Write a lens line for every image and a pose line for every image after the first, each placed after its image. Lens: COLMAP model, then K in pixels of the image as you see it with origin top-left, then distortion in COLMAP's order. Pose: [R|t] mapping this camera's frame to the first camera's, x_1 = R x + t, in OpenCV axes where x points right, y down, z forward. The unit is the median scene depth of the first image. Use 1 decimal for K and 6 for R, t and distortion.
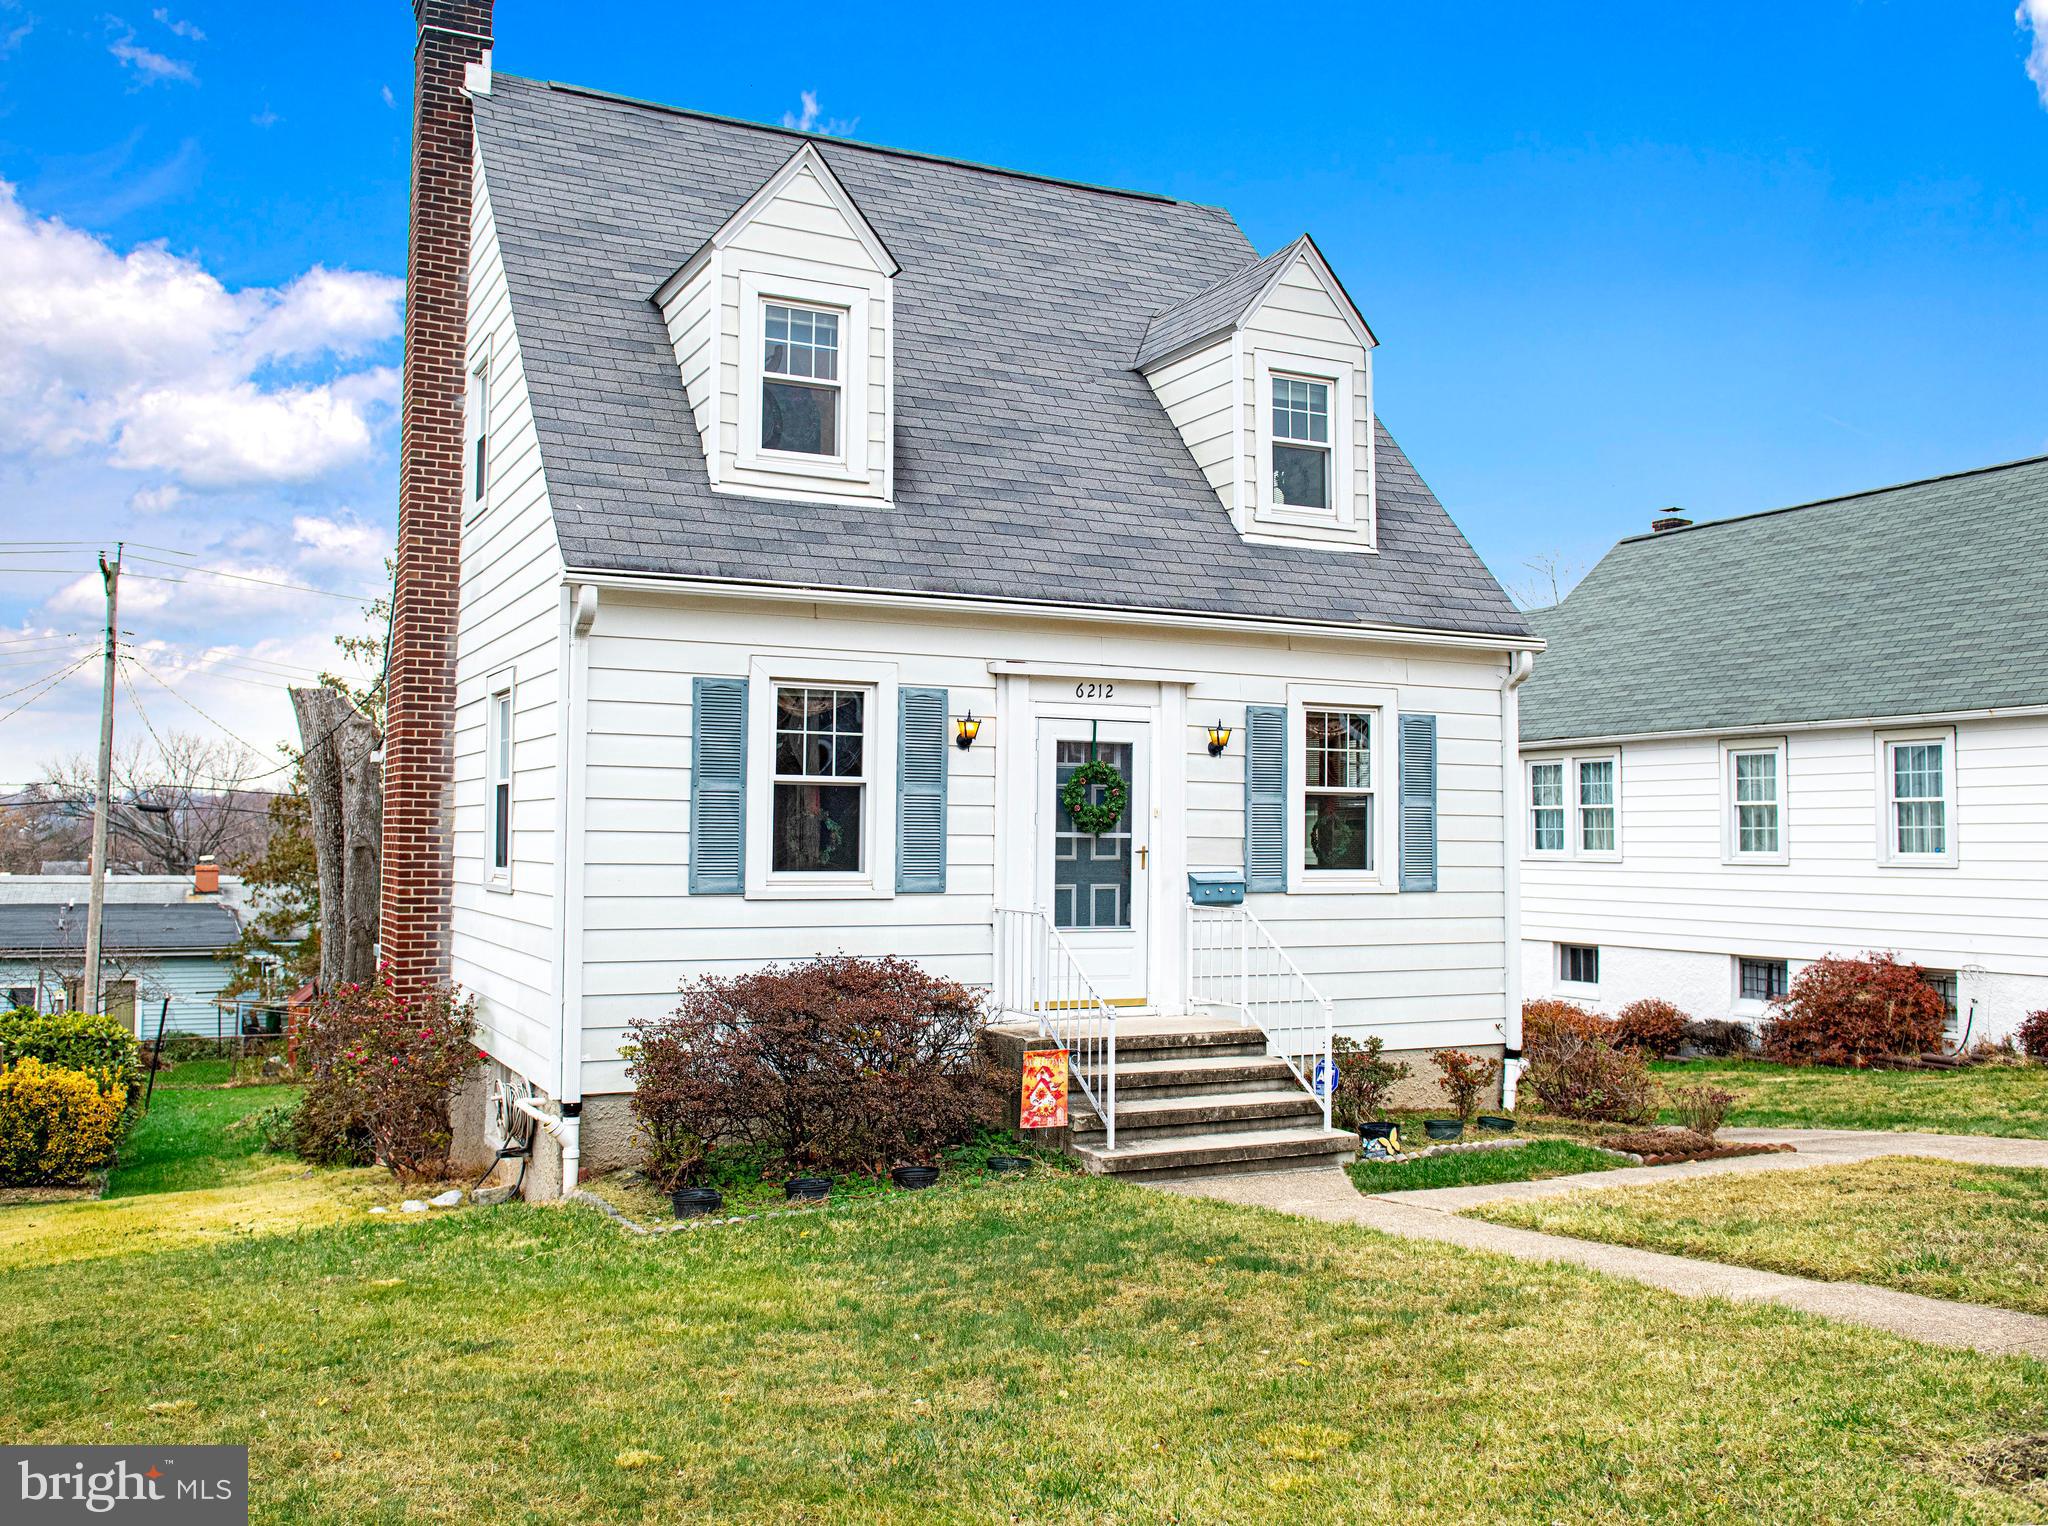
lens RADIAL K [[1758.0, 0, 1021.7], [0, 1758.0, 744.5], [0, 0, 1]] dist [-0.036229, 0.001062]
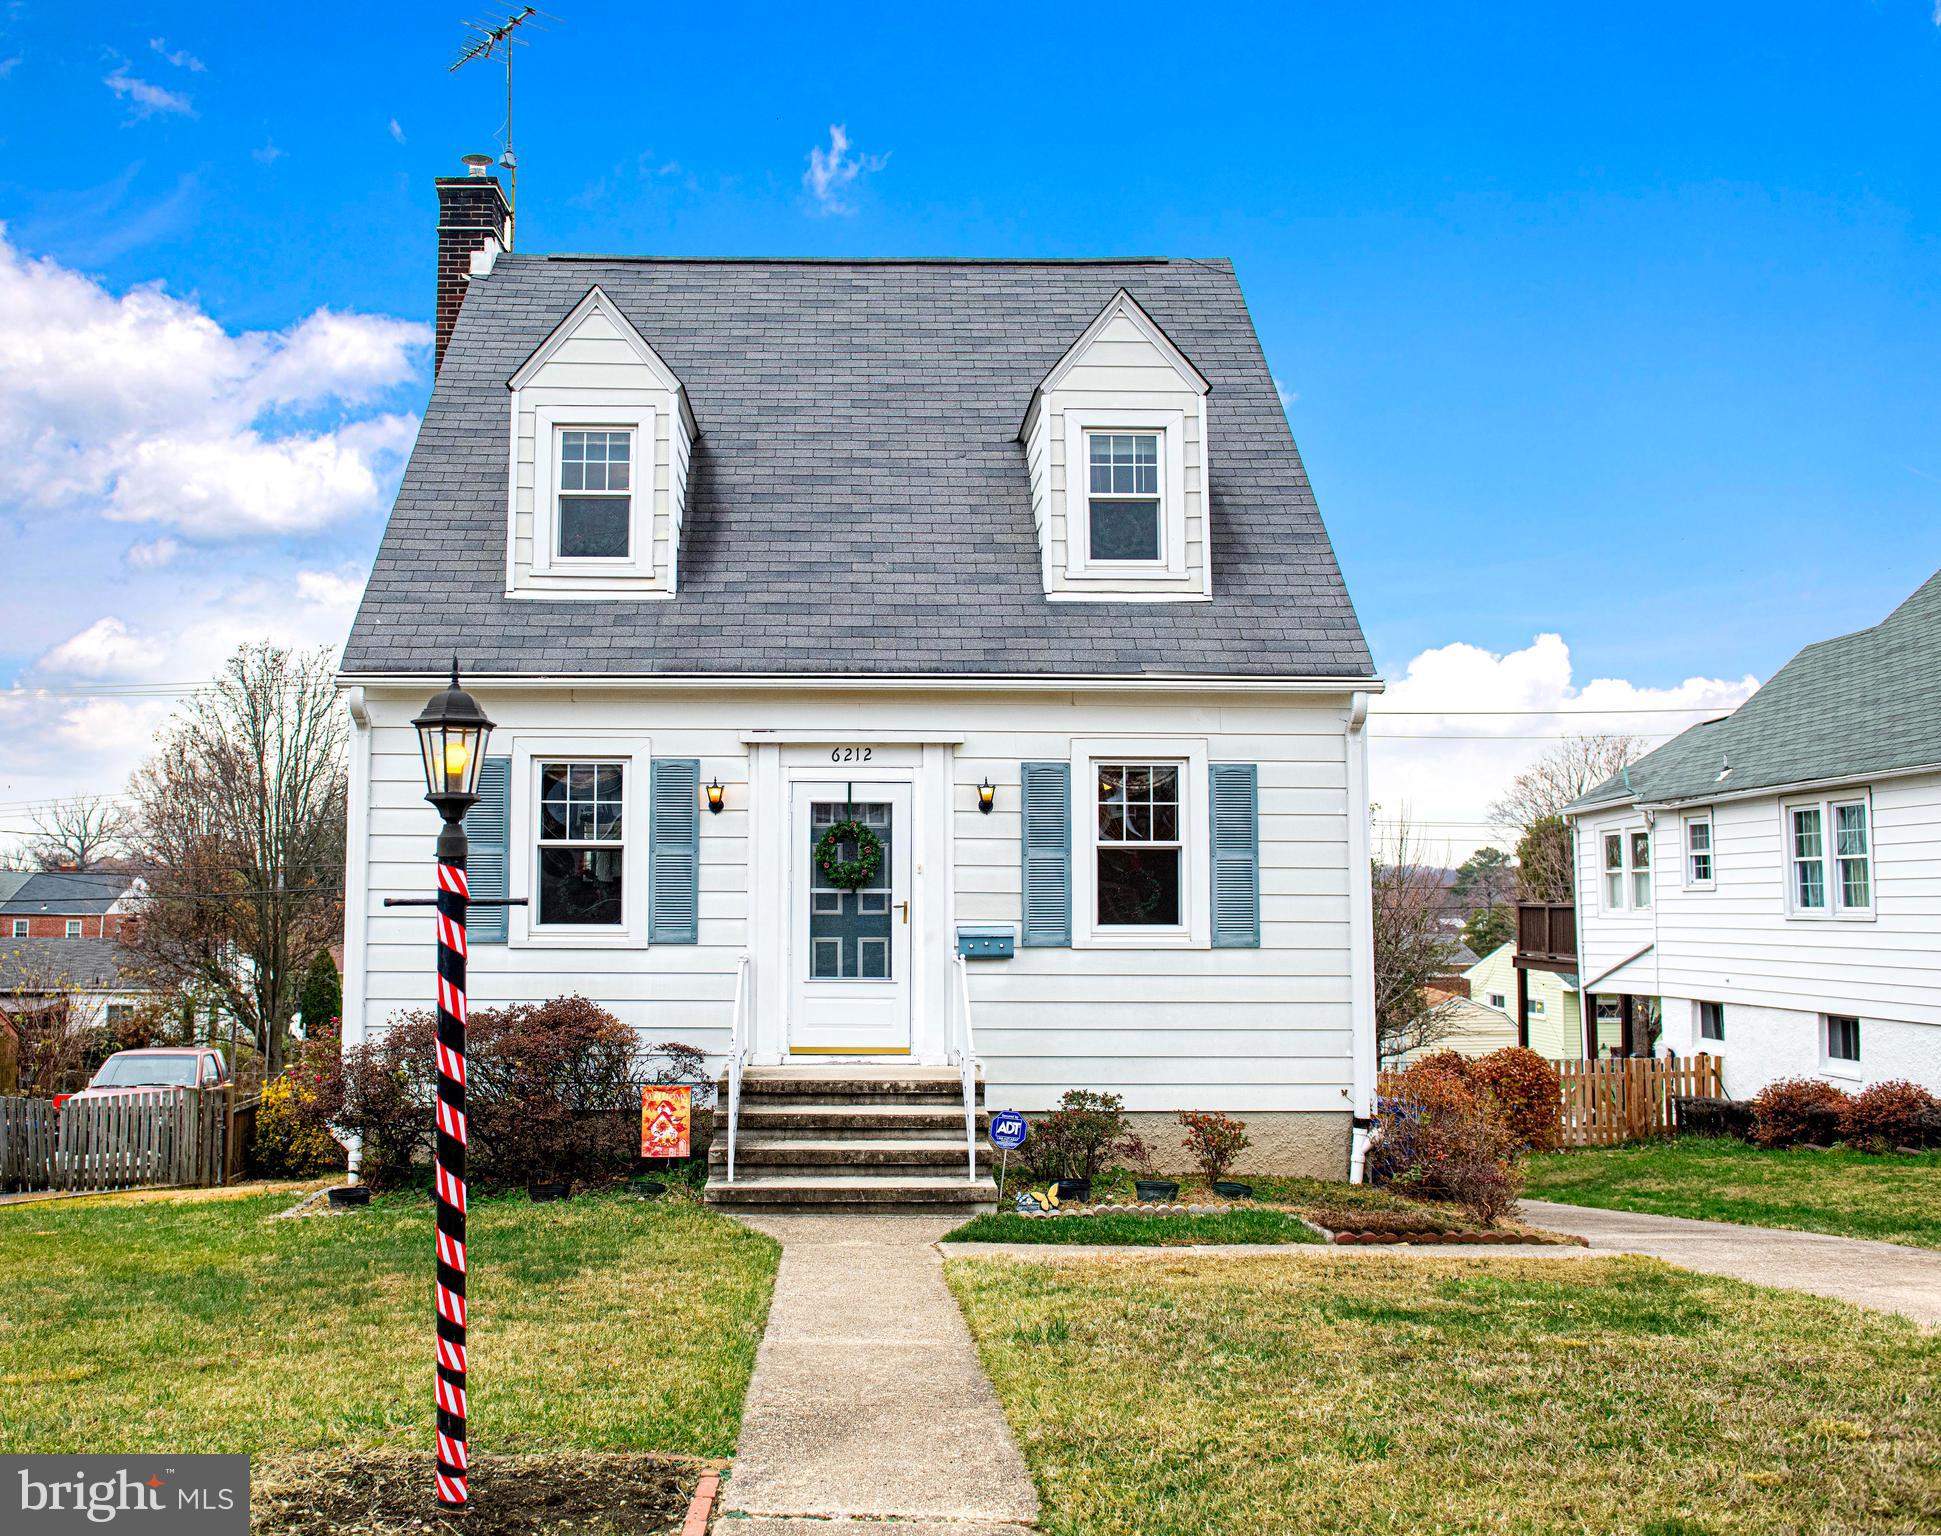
lens RADIAL K [[1737.7, 0, 929.9], [0, 1737.7, 761.3], [0, 0, 1]] dist [-0.027268, -0.028483]
pose [[0.907418, -0.039658, -0.418355, 0.518782], [0.026891, 0.998977, -0.036369, 0.012804], [0.419369, 0.021752, 0.907555, 0.068096]]
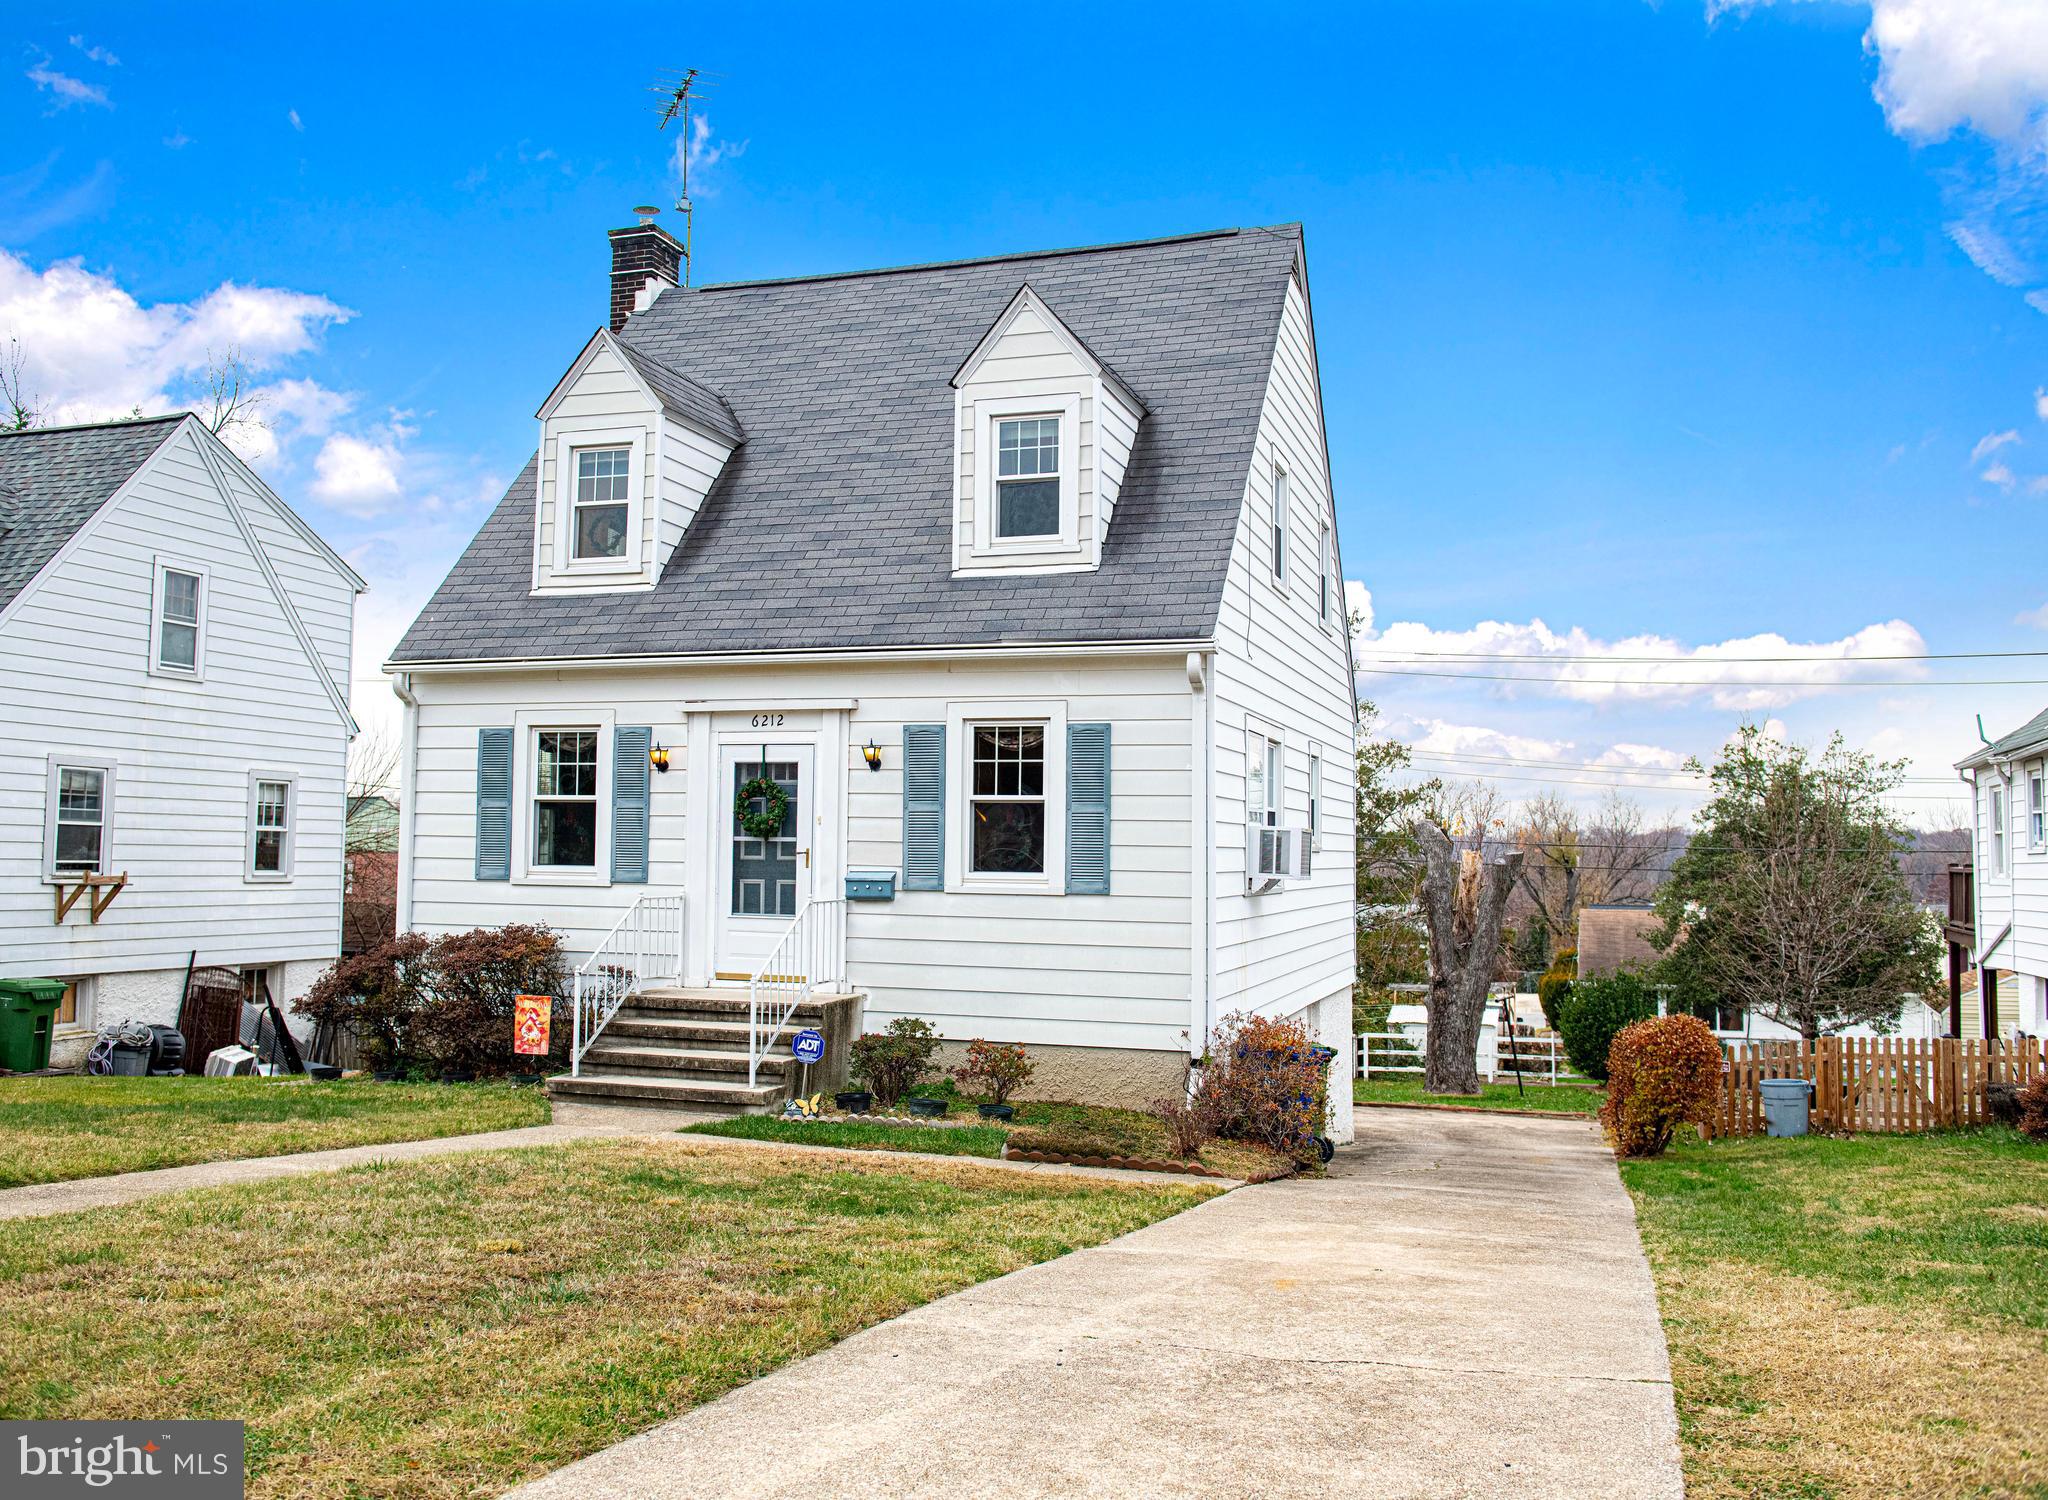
lens RADIAL K [[1742.5, 0, 1012.4], [0, 1742.5, 752.8], [0, 0, 1]] dist [-0.014149, 0.015534]
pose [[0.710375, -0.040270, -0.702670, 1.002646], [0.029062, 0.999189, -0.027883, 0.030090], [0.703223, -0.000614, 0.710969, 0.258605]]
